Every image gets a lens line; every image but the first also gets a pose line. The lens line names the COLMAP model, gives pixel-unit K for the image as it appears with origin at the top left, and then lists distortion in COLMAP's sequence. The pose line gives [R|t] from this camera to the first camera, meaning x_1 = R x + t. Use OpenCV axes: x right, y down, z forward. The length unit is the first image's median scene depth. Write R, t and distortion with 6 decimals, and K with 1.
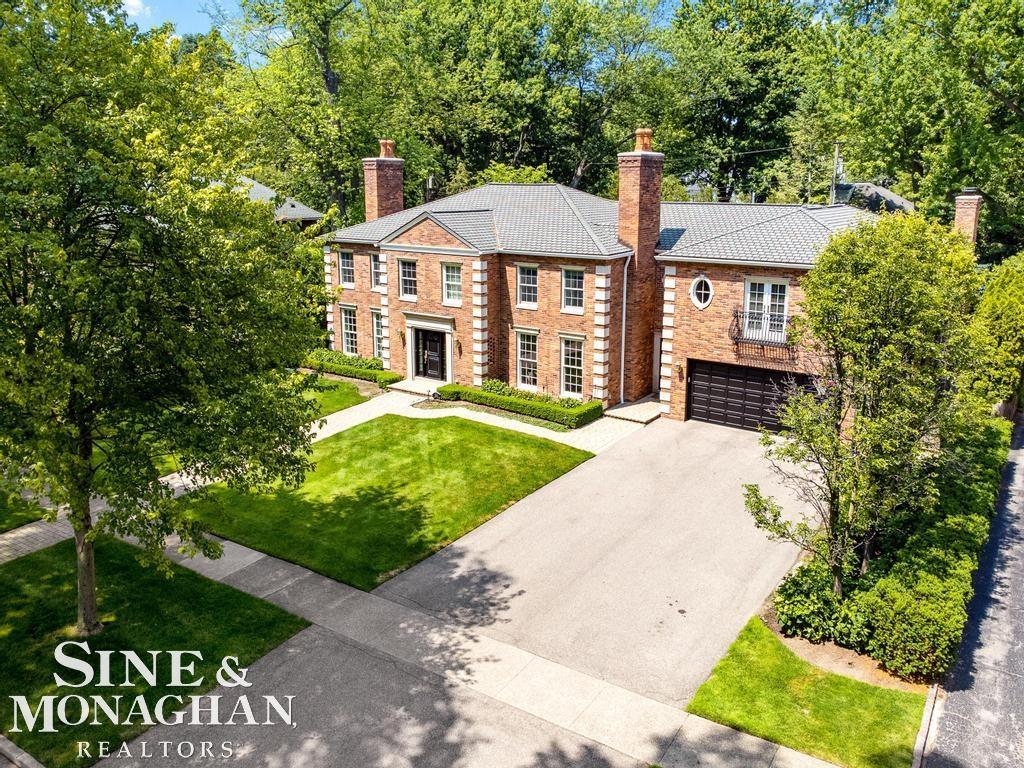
lens RADIAL K [[810.8, 0, 495.2], [0, 810.8, 329.7], [0, 0, 1]] dist [0.002827, -0.000658]
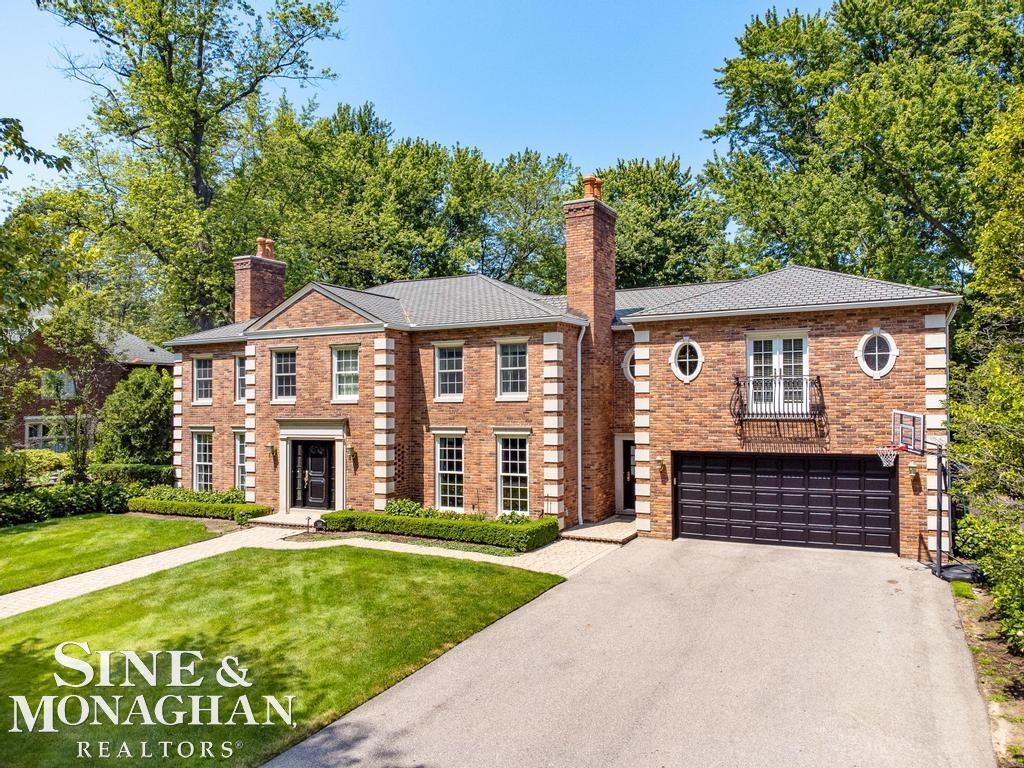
lens RADIAL K [[742.9, 0, 516.5], [0, 742.9, 406.1], [0, 0, 1]] dist [0.048510, -0.144748]
pose [[0.984464, 0.005145, 0.175511, -0.020042], [0.029730, 0.980254, -0.195495, 0.117908], [-0.173052, 0.197675, 0.964872, 0.347485]]
